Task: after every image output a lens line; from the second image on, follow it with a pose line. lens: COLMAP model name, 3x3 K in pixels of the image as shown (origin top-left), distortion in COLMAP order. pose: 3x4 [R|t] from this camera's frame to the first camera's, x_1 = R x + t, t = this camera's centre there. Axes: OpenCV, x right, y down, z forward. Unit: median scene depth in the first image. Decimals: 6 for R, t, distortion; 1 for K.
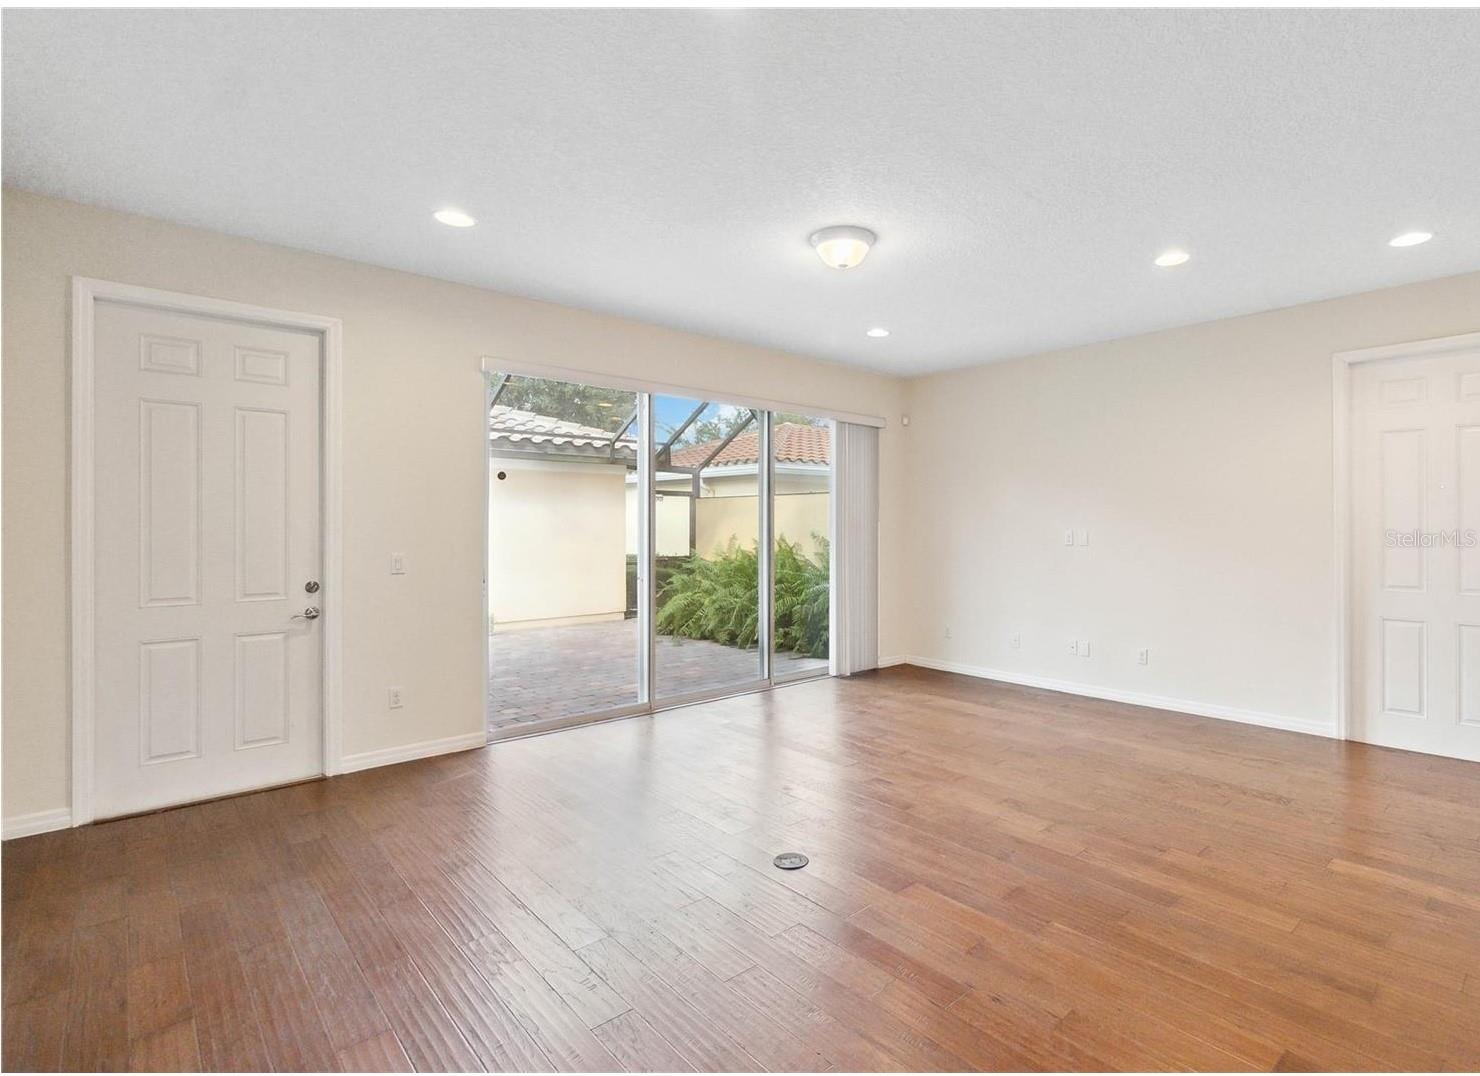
lens RADIAL K [[741.1, 0, 809.9], [0, 741.1, 506.2], [0, 0, 1]] dist [0.001376, 0.000045]
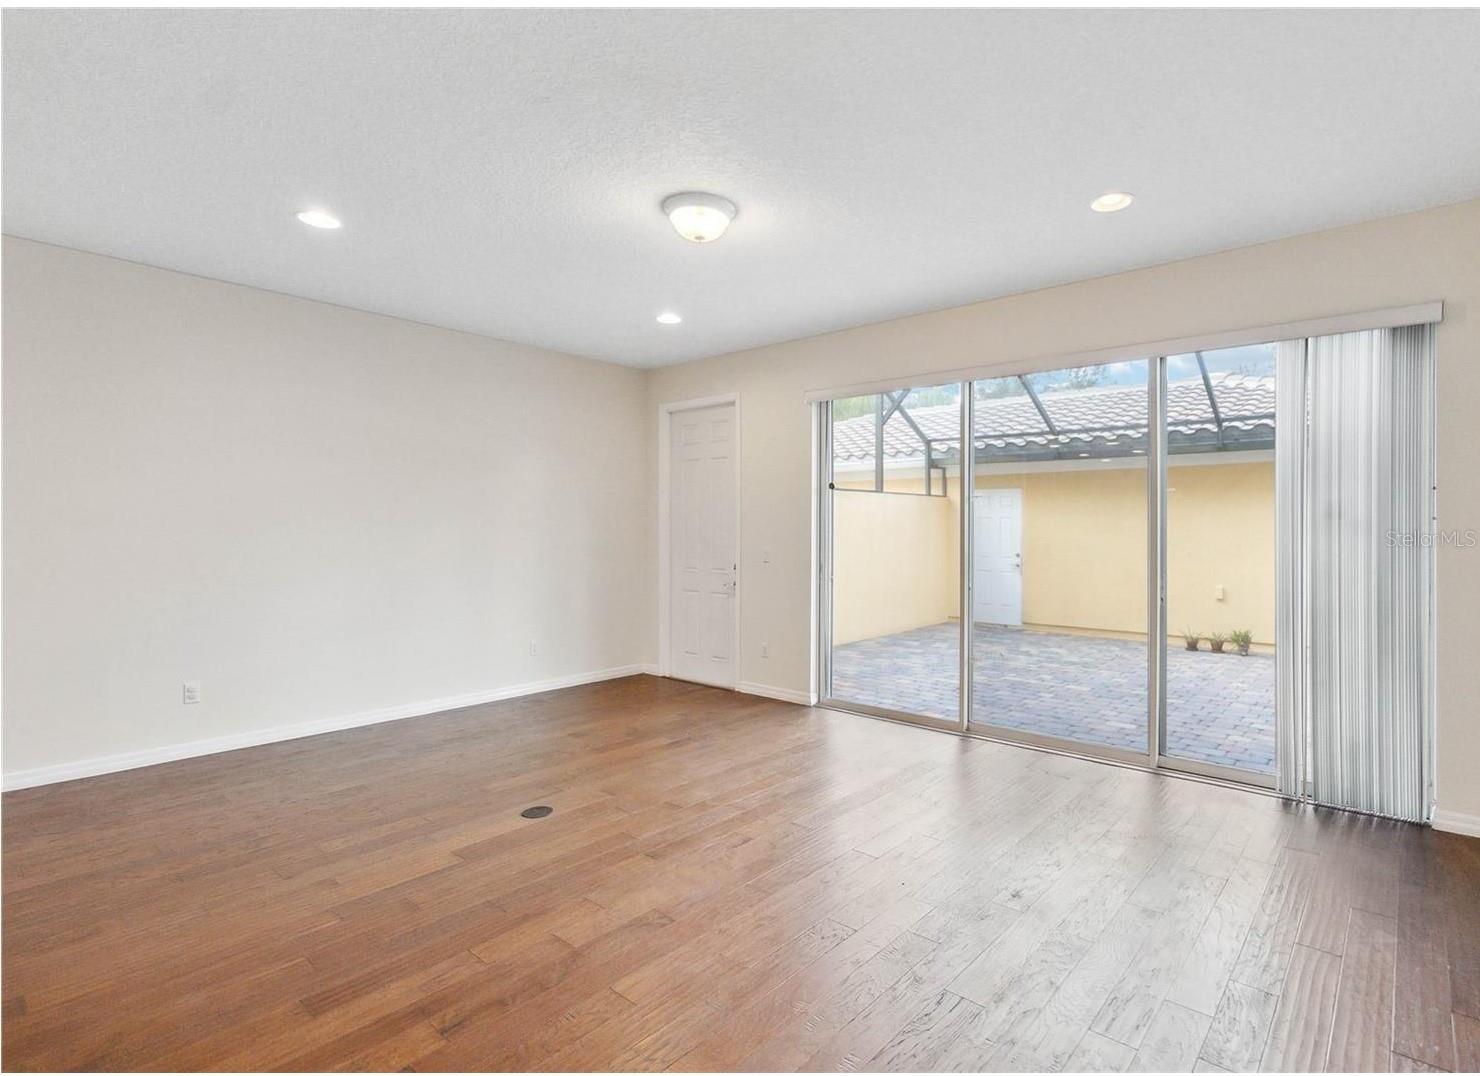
lens RADIAL K [[741.1, 0, 809.9], [0, 741.1, 506.2], [0, 0, 1]] dist [0.001376, 0.000045]
pose [[0.134698, -0.029963, -0.990434, 0.937322], [0.025679, 0.999313, -0.026739, 0.029001], [0.990554, -0.021832, 0.135375, 0.994077]]
